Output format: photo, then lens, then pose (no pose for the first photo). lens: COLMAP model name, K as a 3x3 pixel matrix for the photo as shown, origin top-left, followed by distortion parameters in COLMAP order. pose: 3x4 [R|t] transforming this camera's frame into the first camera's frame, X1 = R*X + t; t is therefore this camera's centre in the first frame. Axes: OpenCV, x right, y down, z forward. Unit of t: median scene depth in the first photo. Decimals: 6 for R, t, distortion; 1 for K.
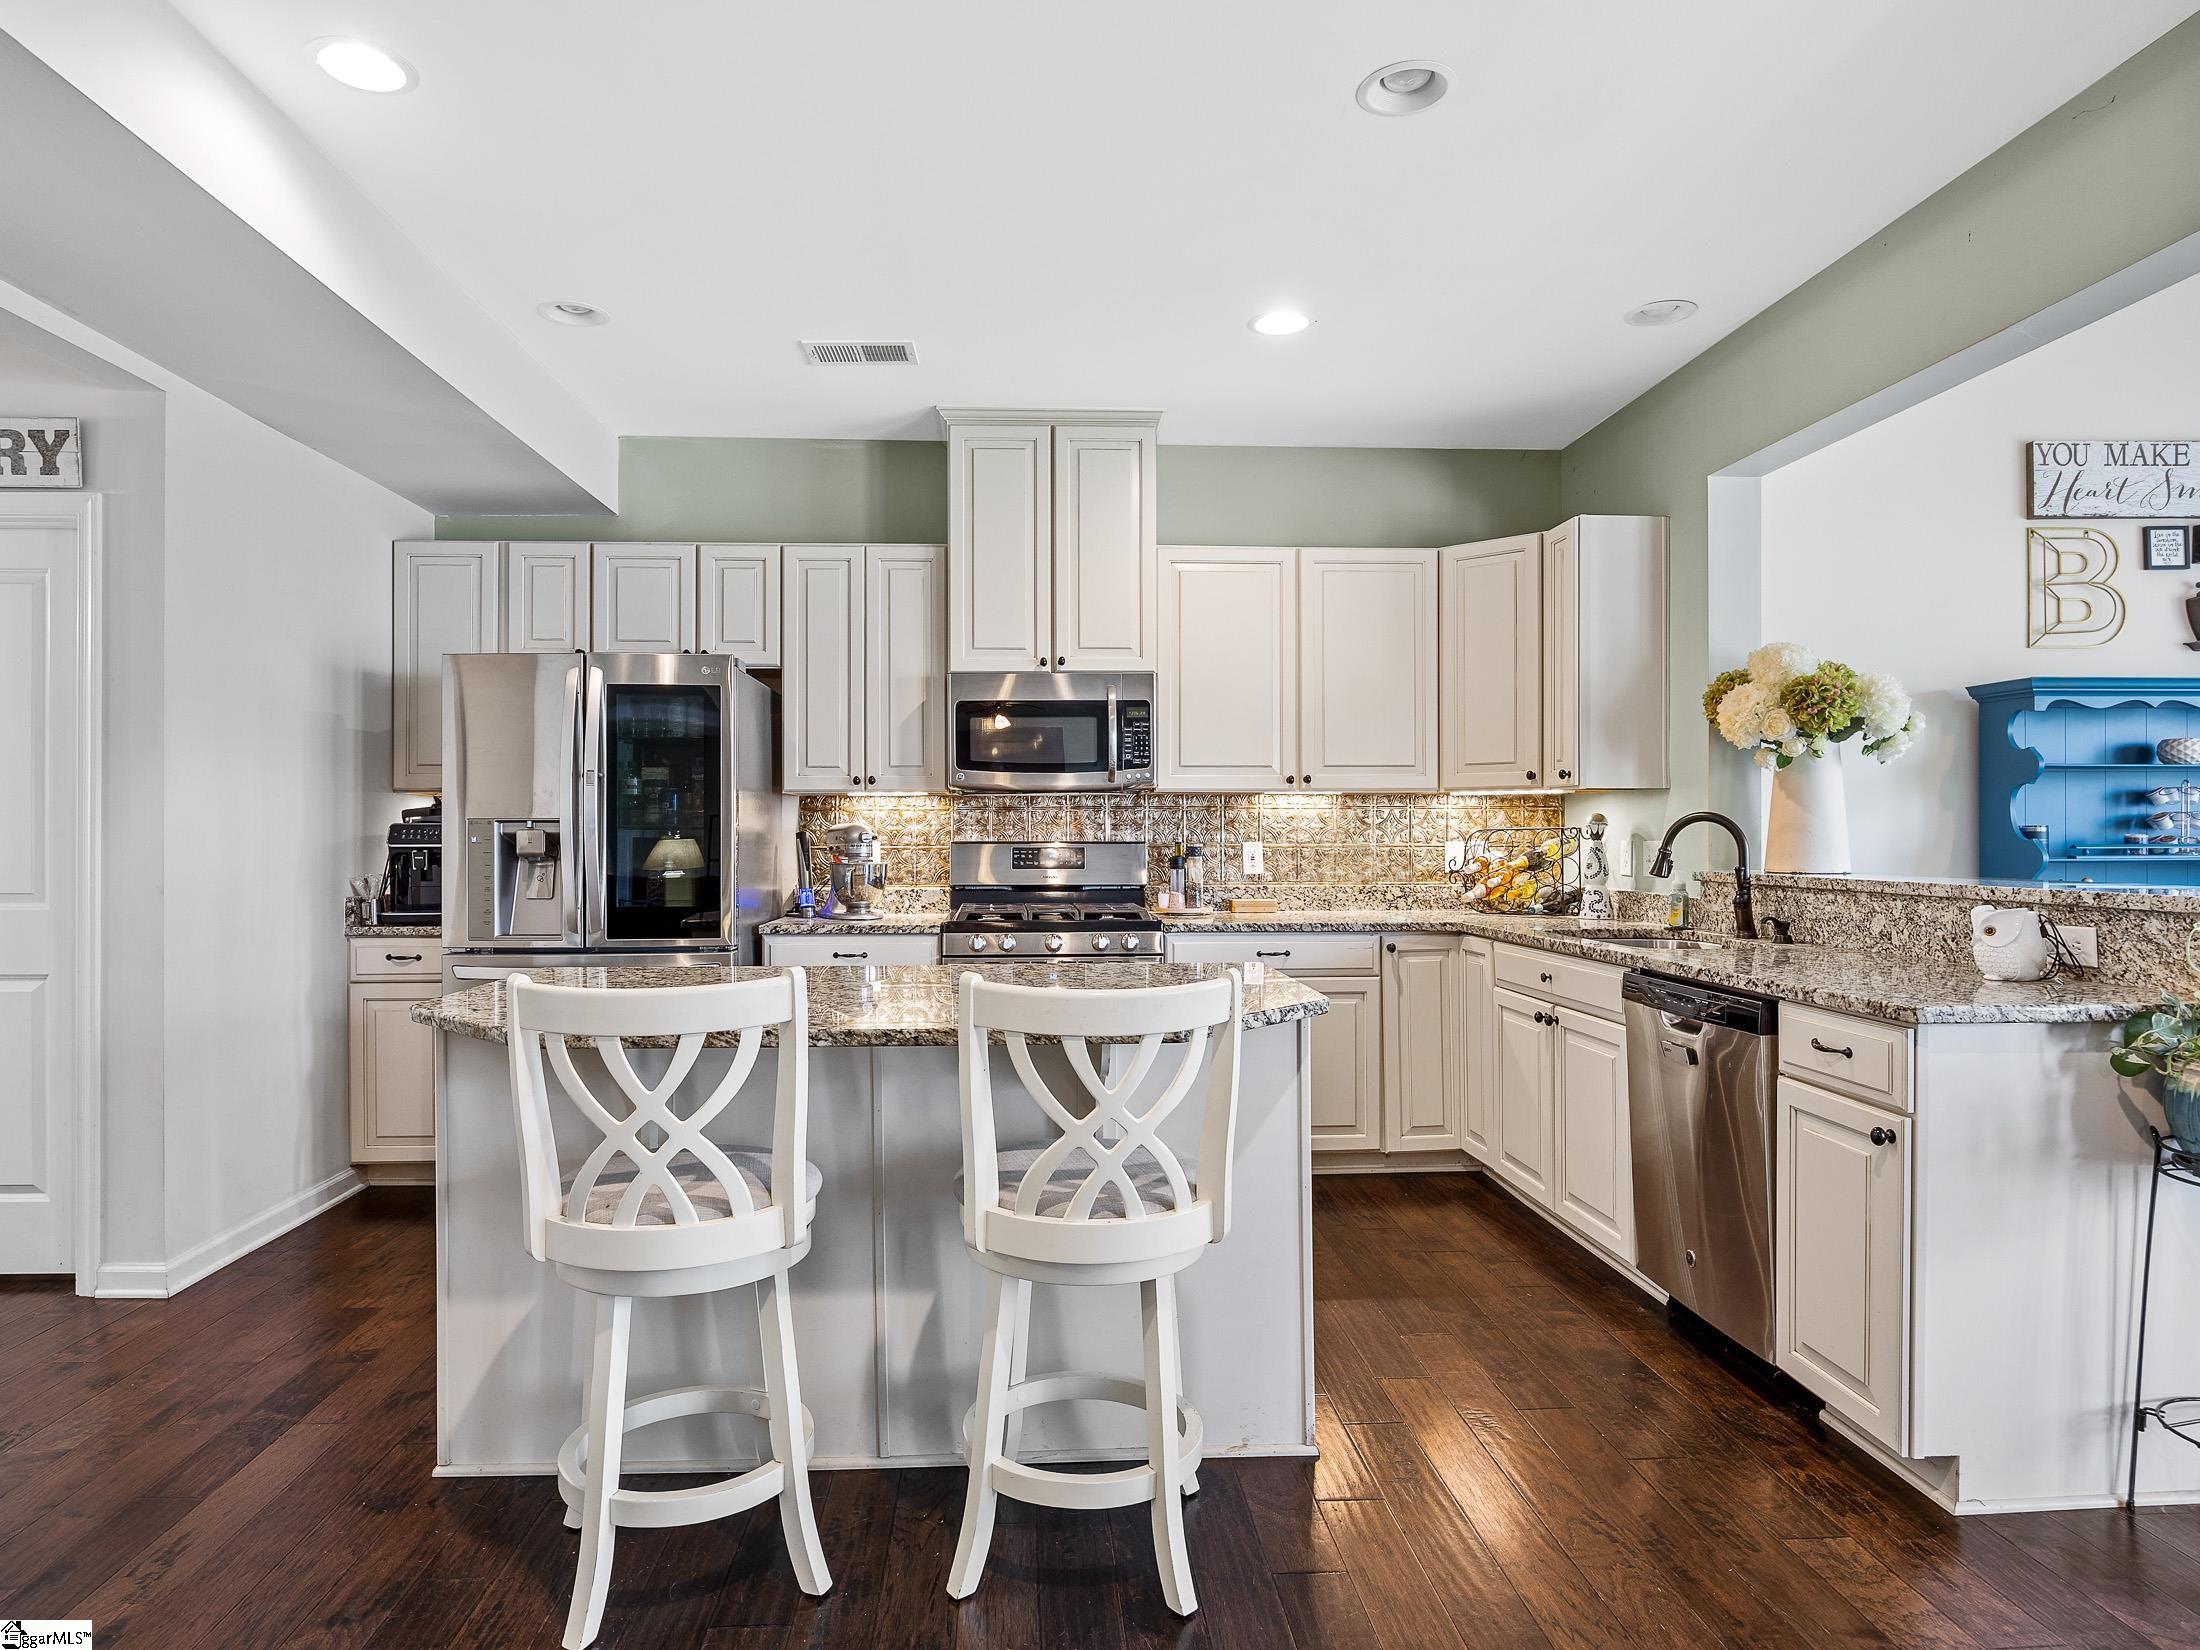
lens RADIAL K [[1194.4, 0, 1100.0], [0, 1194.4, 825.0], [0, 0, 1]] dist [-0.002016, 0.000104]
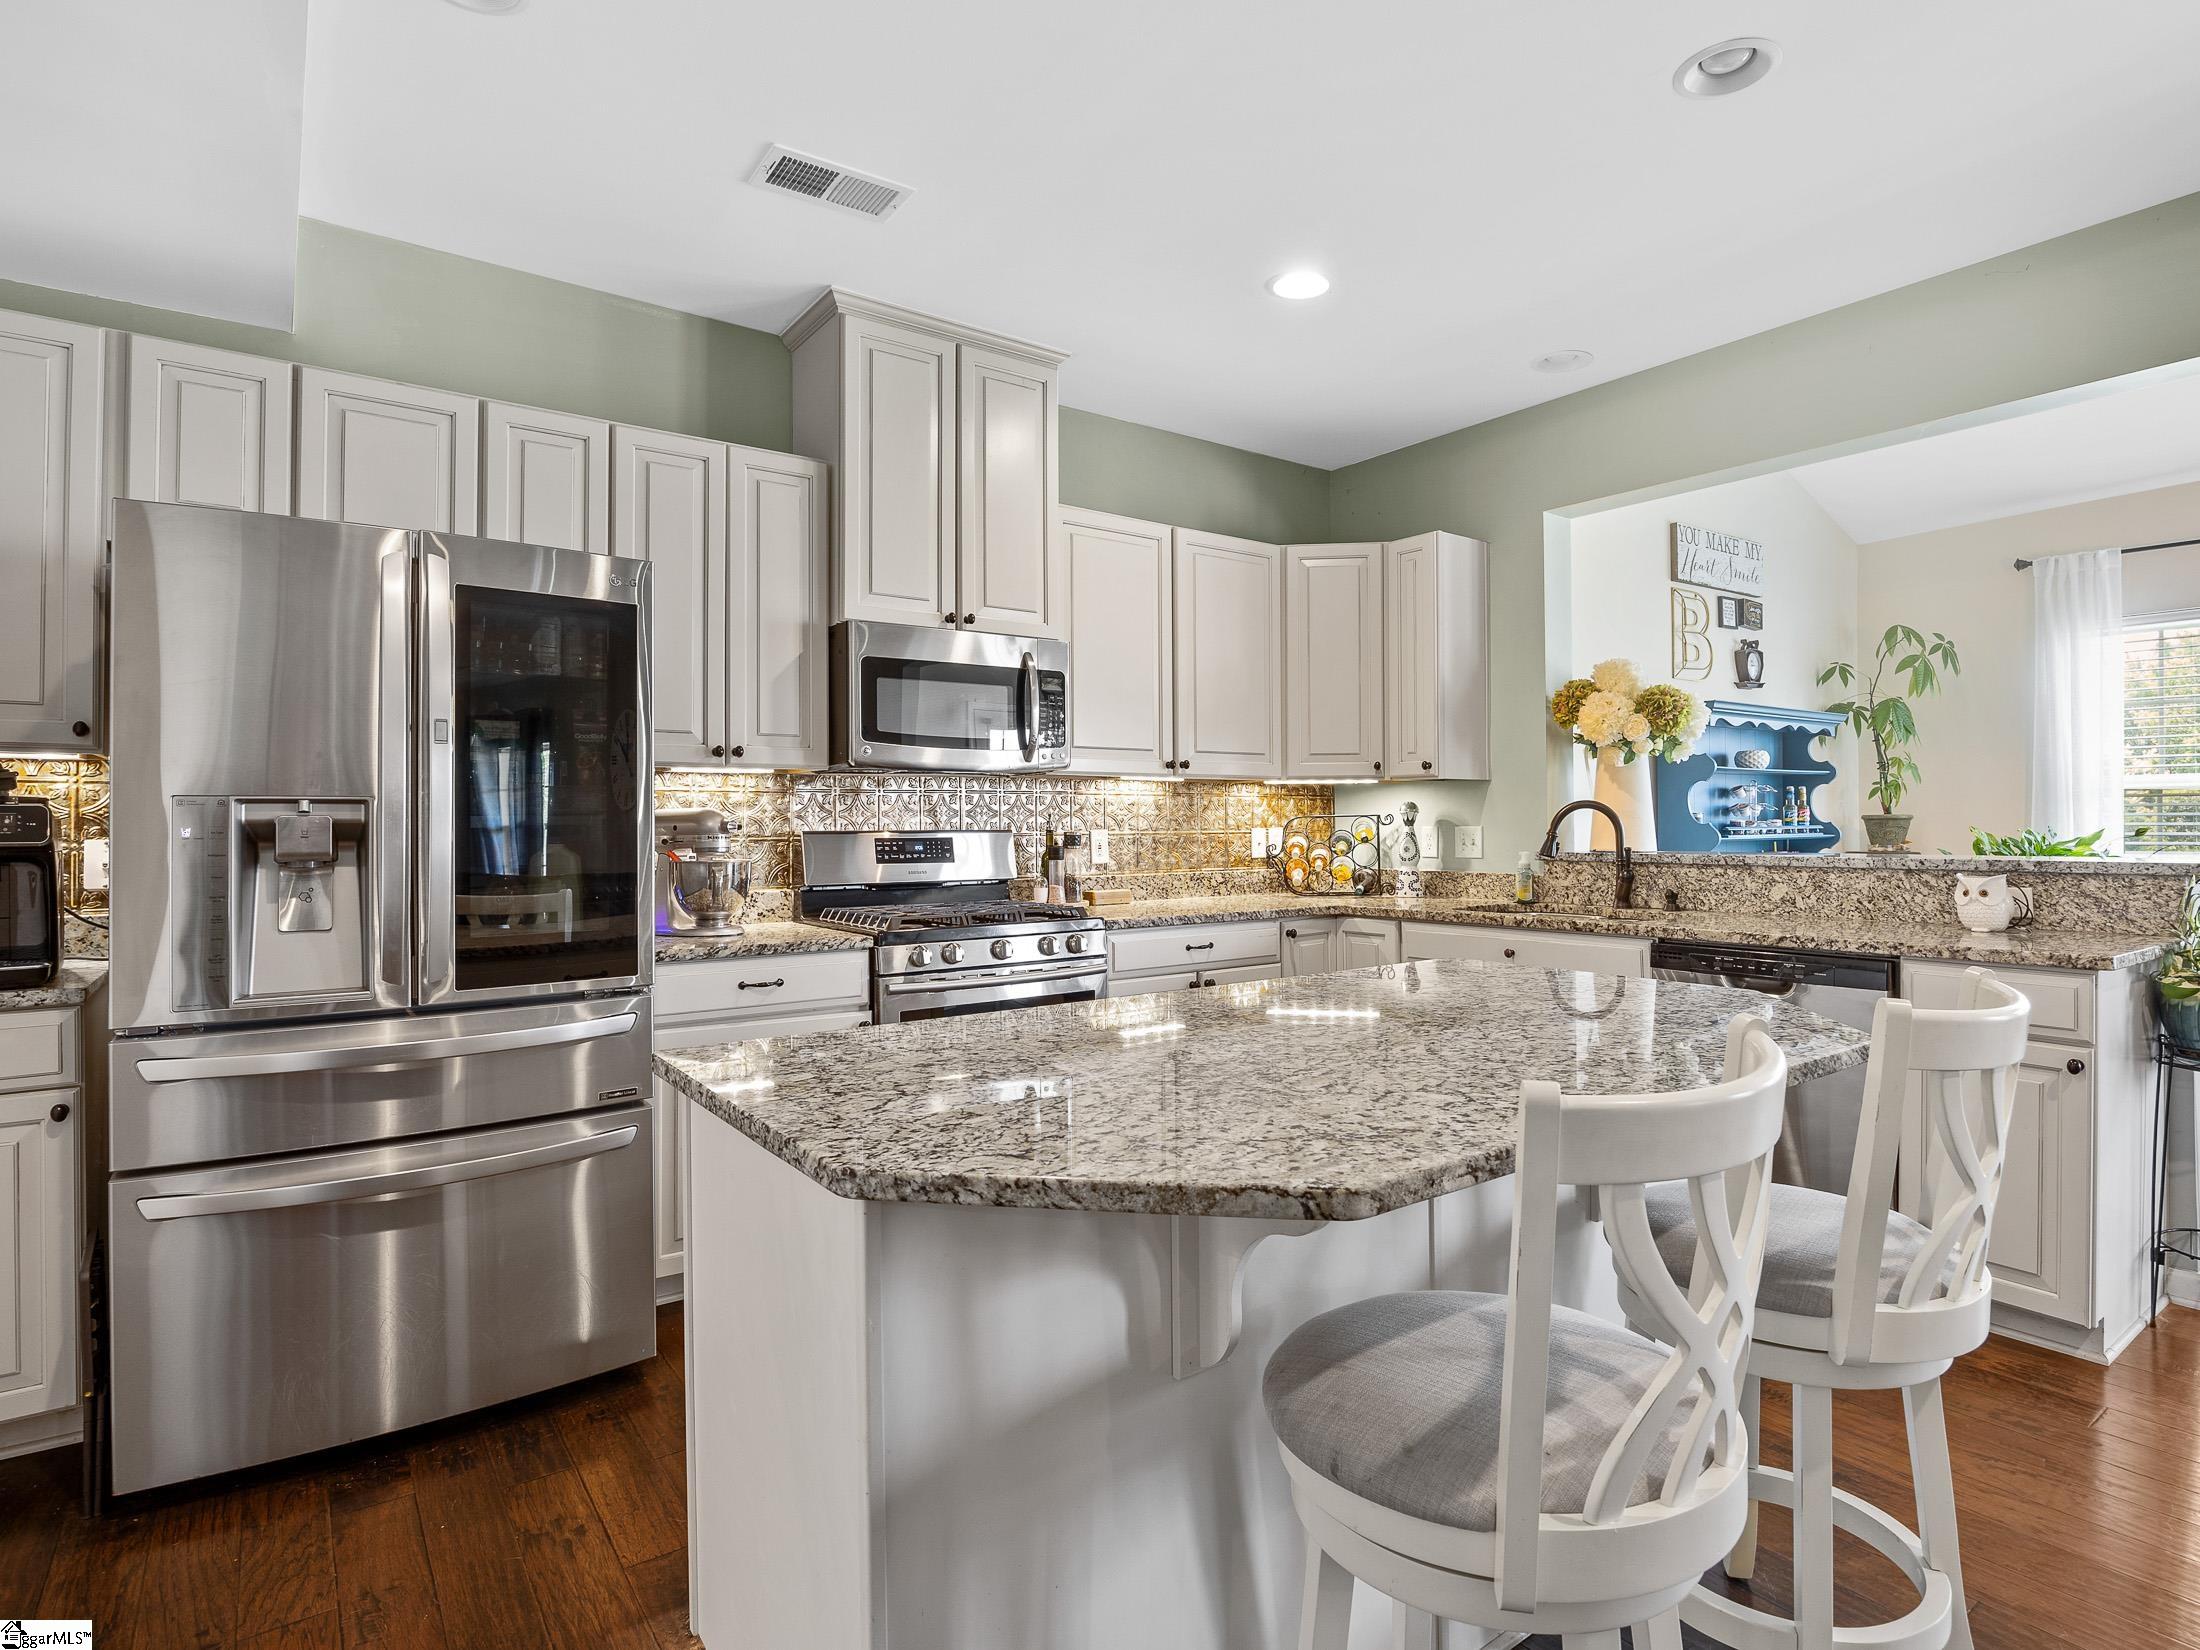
lens RADIAL K [[1110.3, 0, 1114.5], [0, 1110.3, 809.6], [0, 0, 1]] dist [-0.020814, 0.000193]
pose [[0.848029, 0.003047, 0.529941, -0.369869], [-0.000514, 0.999988, -0.004927, 0.002944], [-0.529949, 0.003906, 0.848020, 0.276877]]
